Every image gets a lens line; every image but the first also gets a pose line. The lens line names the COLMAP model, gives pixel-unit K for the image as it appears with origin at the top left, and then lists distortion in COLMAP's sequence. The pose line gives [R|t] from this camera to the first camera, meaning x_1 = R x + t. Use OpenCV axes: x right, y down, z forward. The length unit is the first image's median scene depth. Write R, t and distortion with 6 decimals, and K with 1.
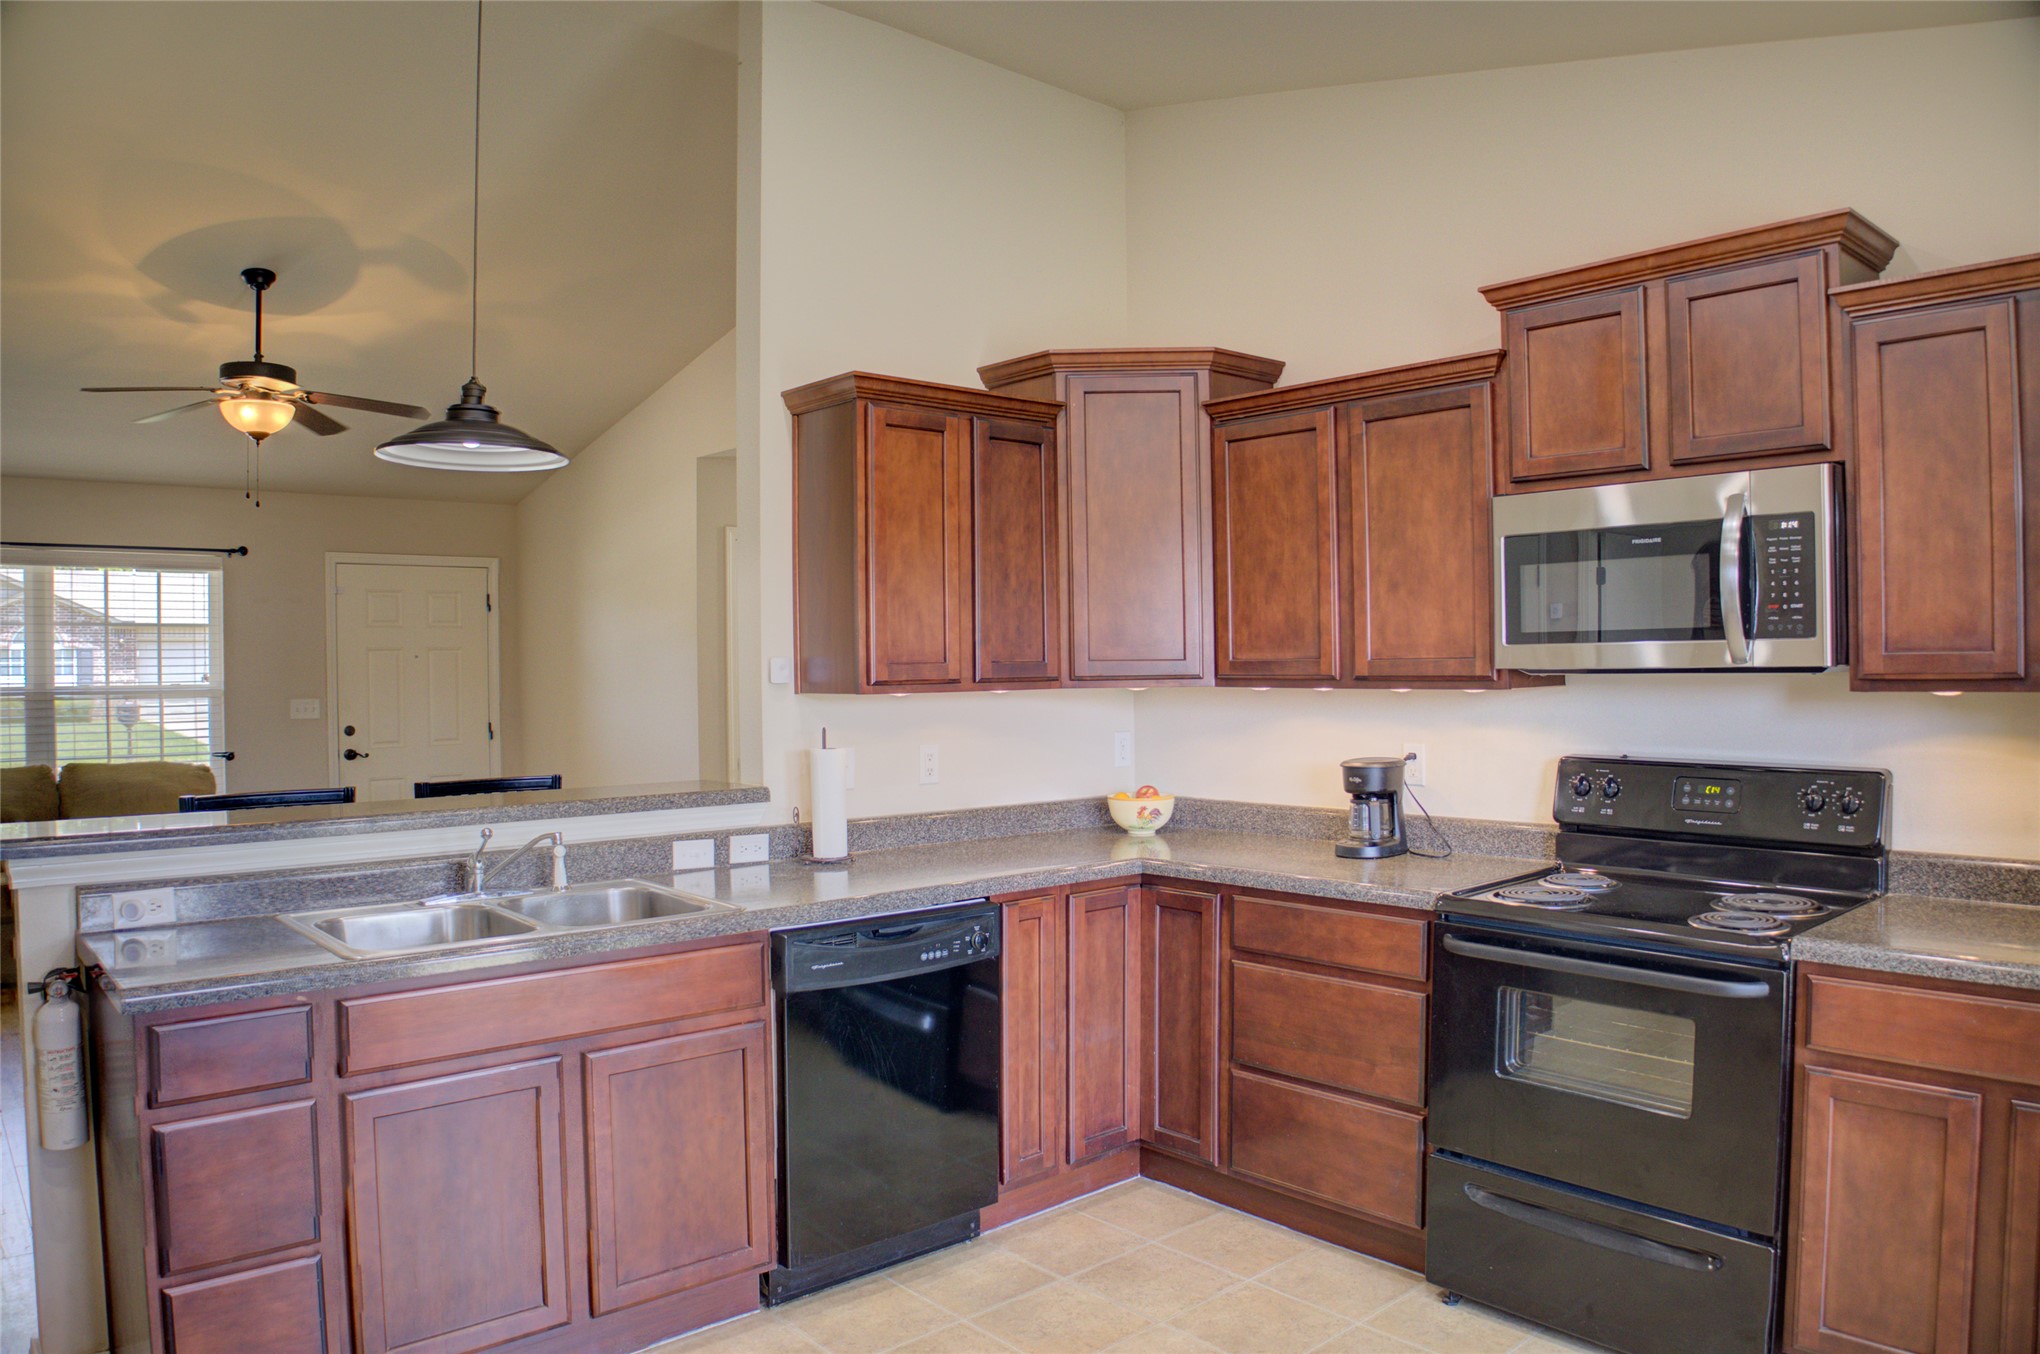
lens RADIAL K [[1398.8, 0, 1041.5], [0, 1398.8, 673.5], [0, 0, 1]] dist [-0.123332, 0.029900]
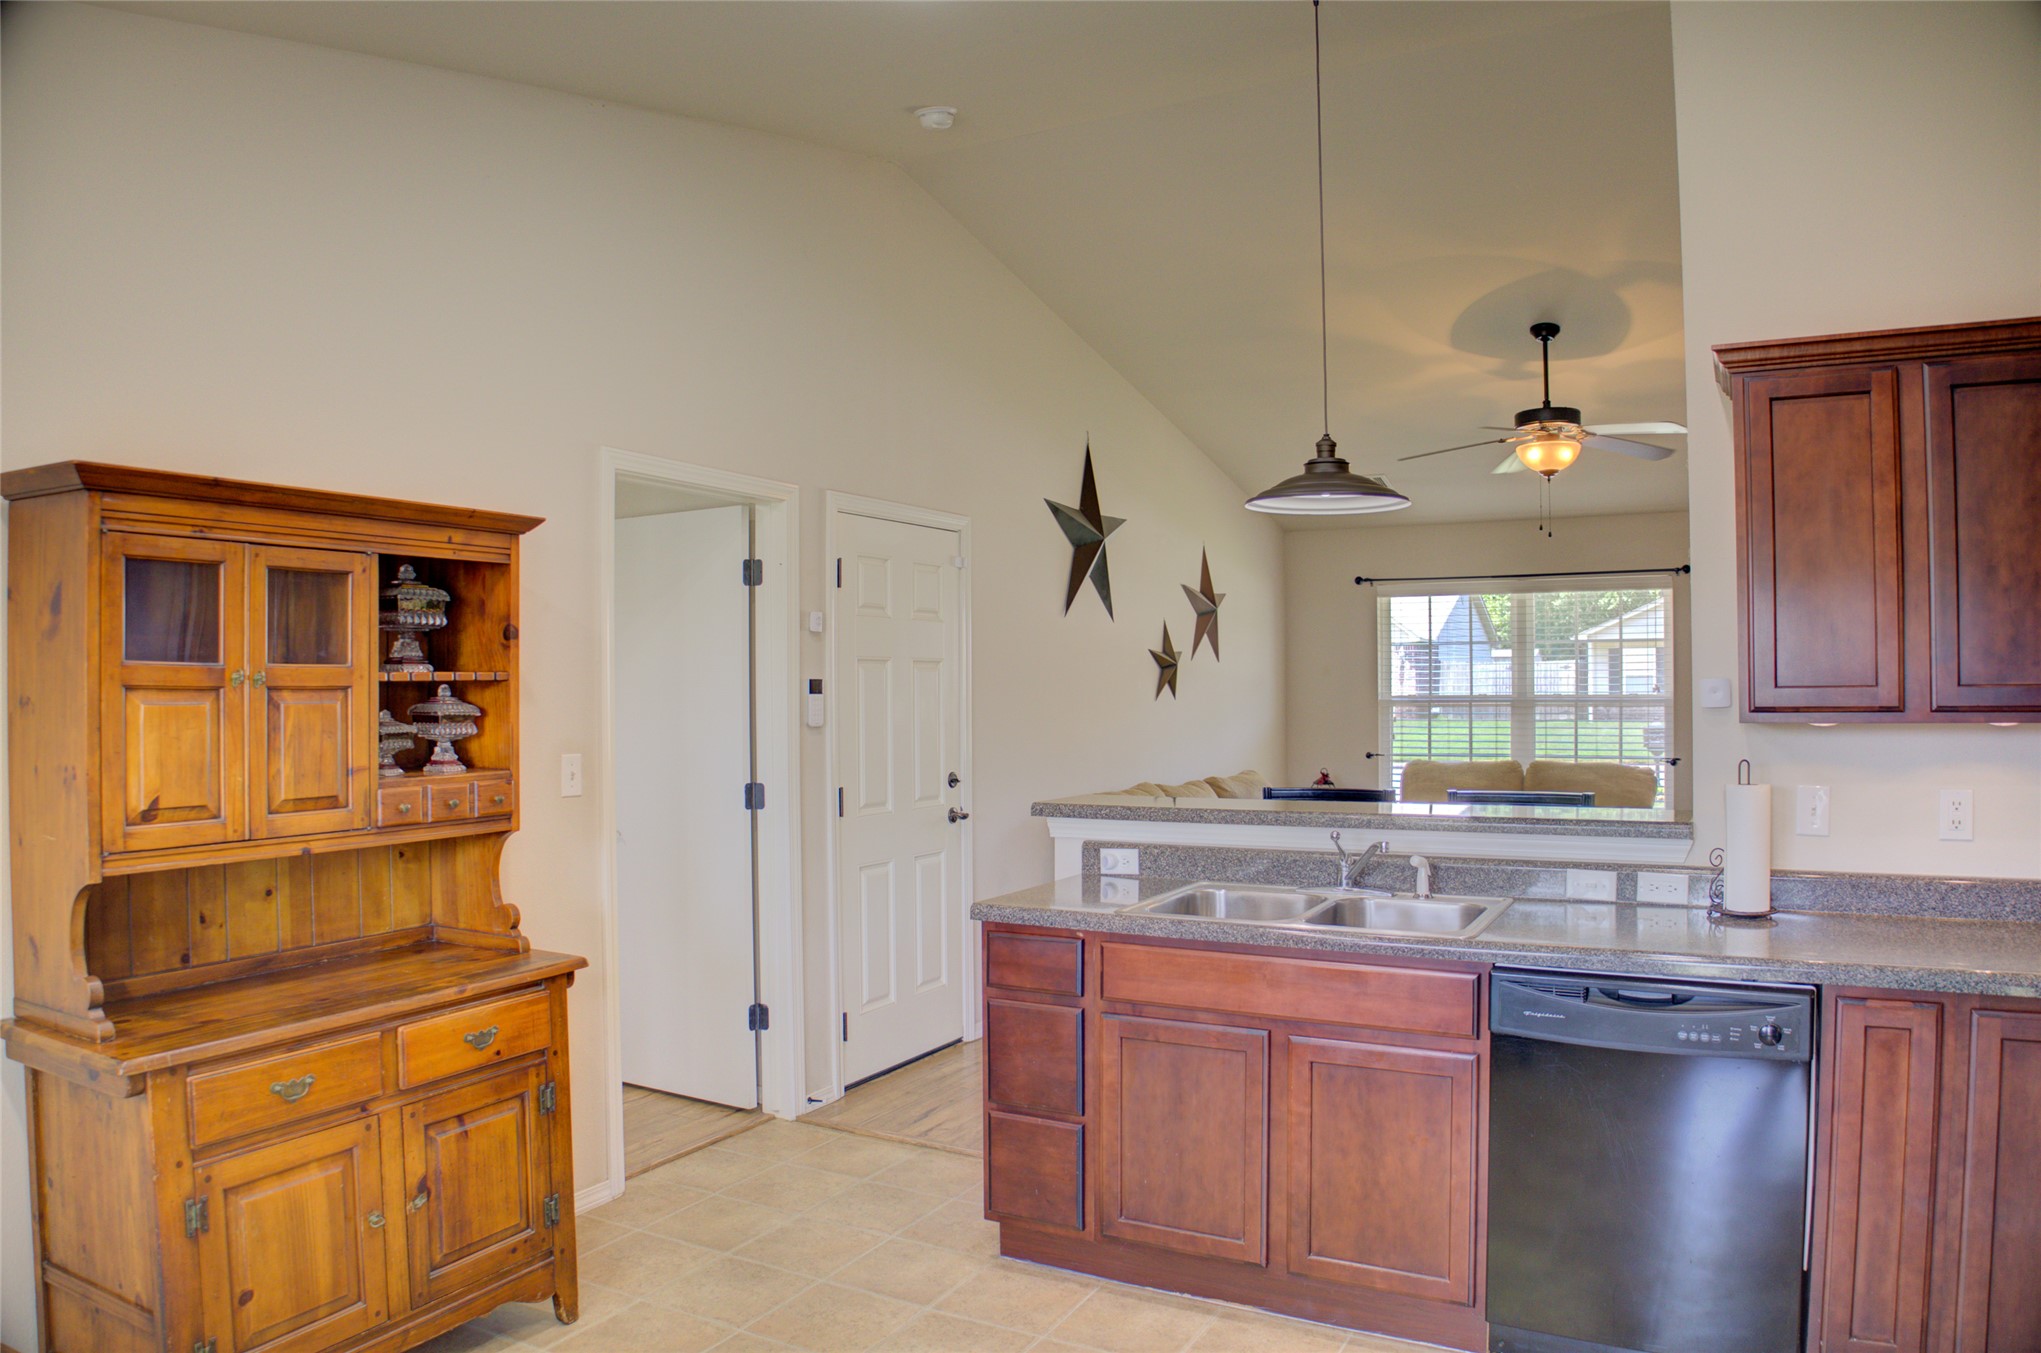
lens RADIAL K [[1399.5, 0, 1042.0], [0, 1399.5, 673.0], [0, 0, 1]] dist [-0.123332, 0.029900]
pose [[0.348345, 0.000135, -0.937367, 0.347766], [-0.003863, 0.999992, -0.001292, -0.008811], [0.937359, 0.004071, 0.348342, 0.219743]]
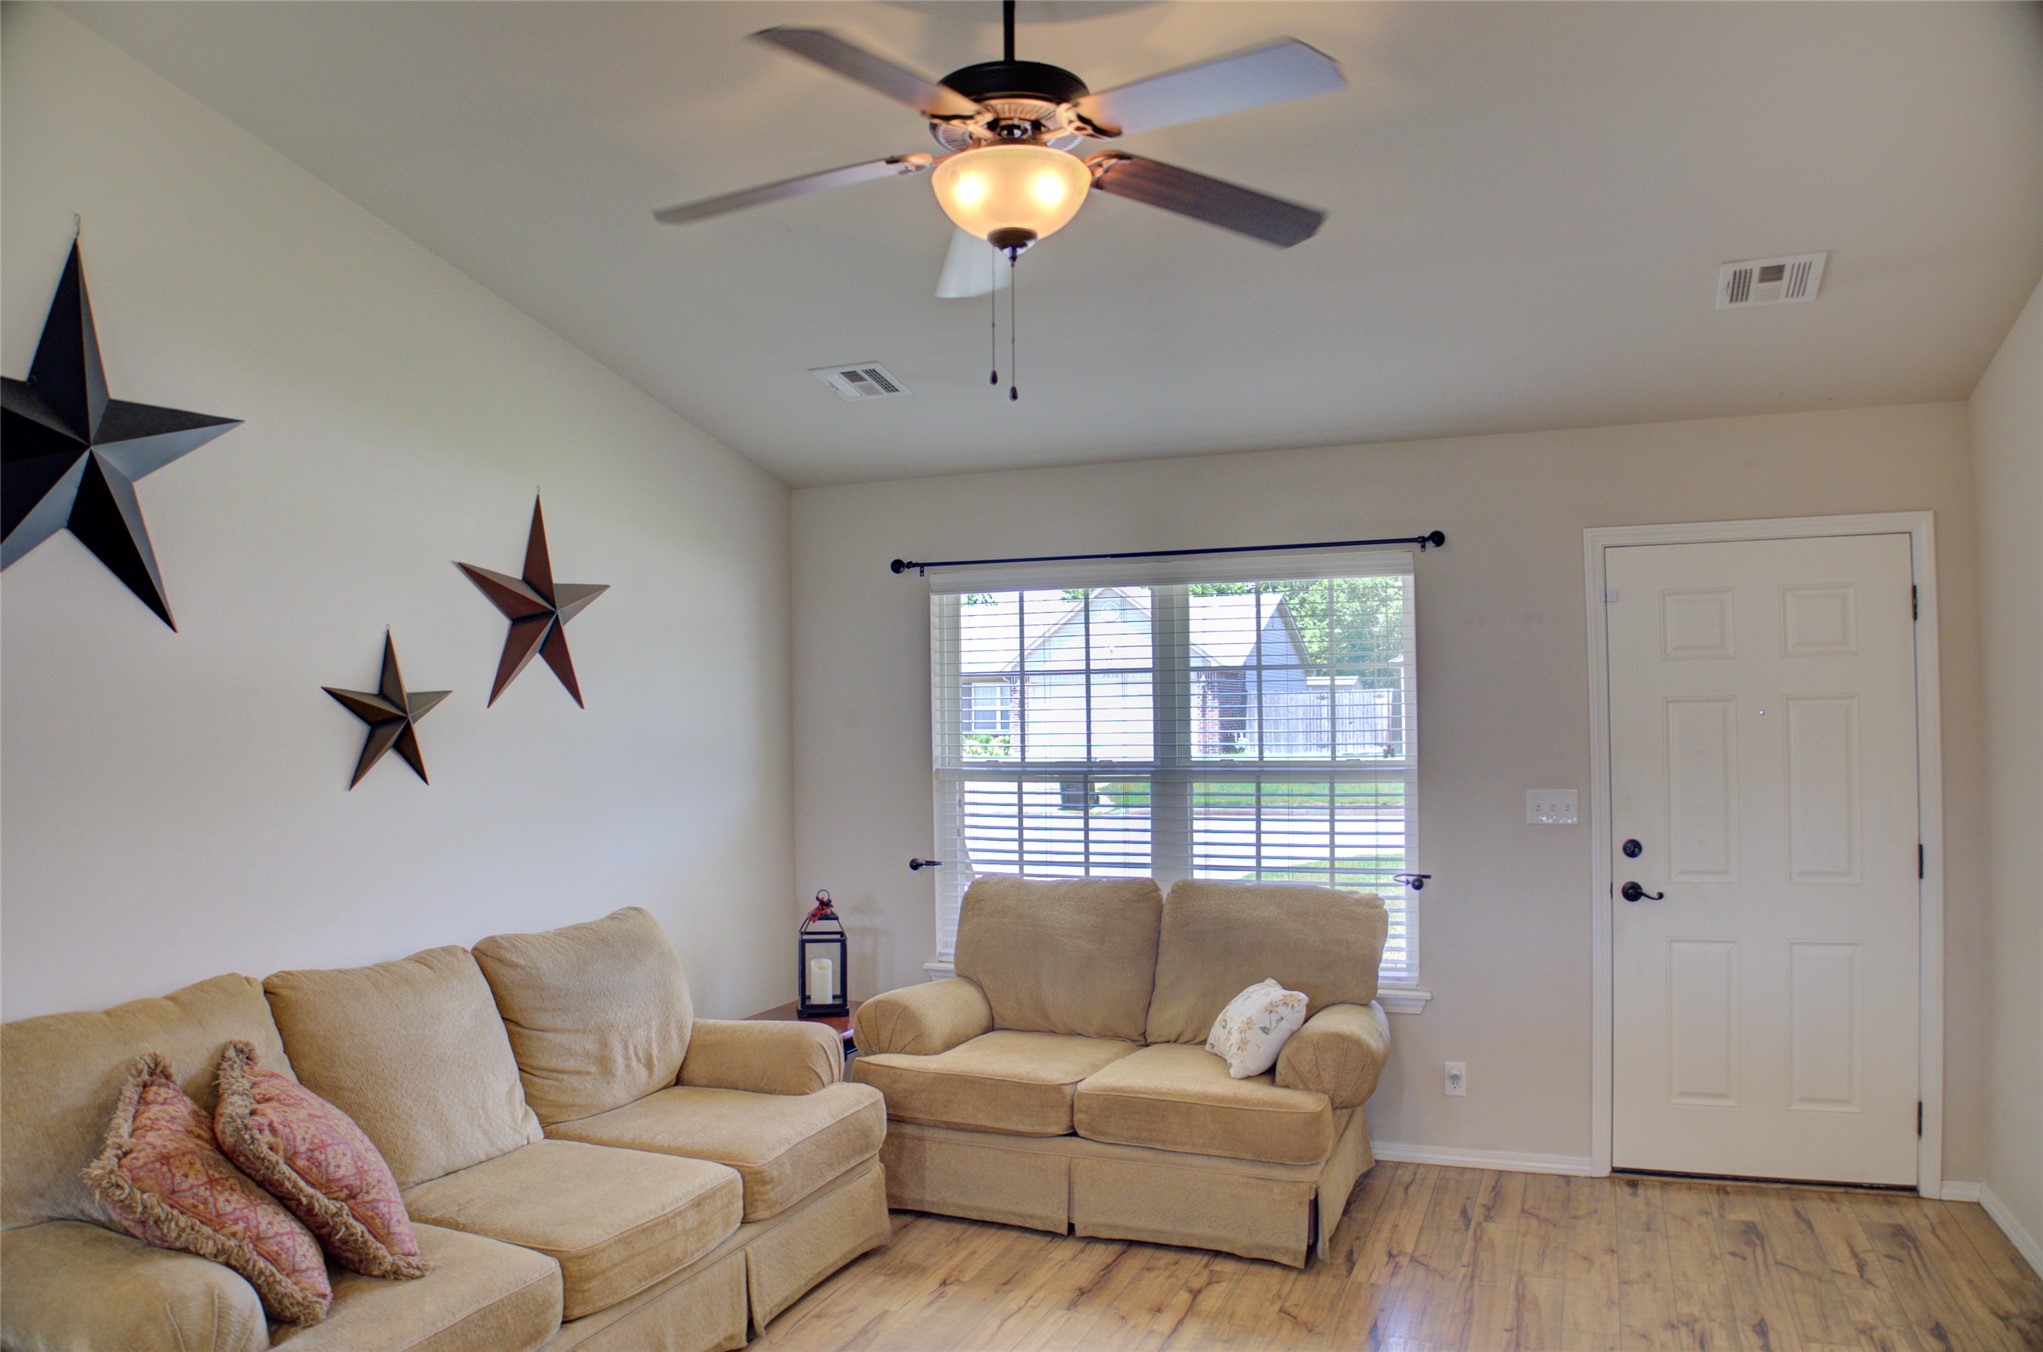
lens RADIAL K [[1400.9, 0, 1043.1], [0, 1400.9, 672.5], [0, 0, 1]] dist [-0.123332, 0.029900]
pose [[0.450580, -0.021217, -0.892484, -0.187587], [0.001702, 0.999736, -0.022907, -0.026801], [0.892735, 0.008803, 0.450497, 0.838040]]
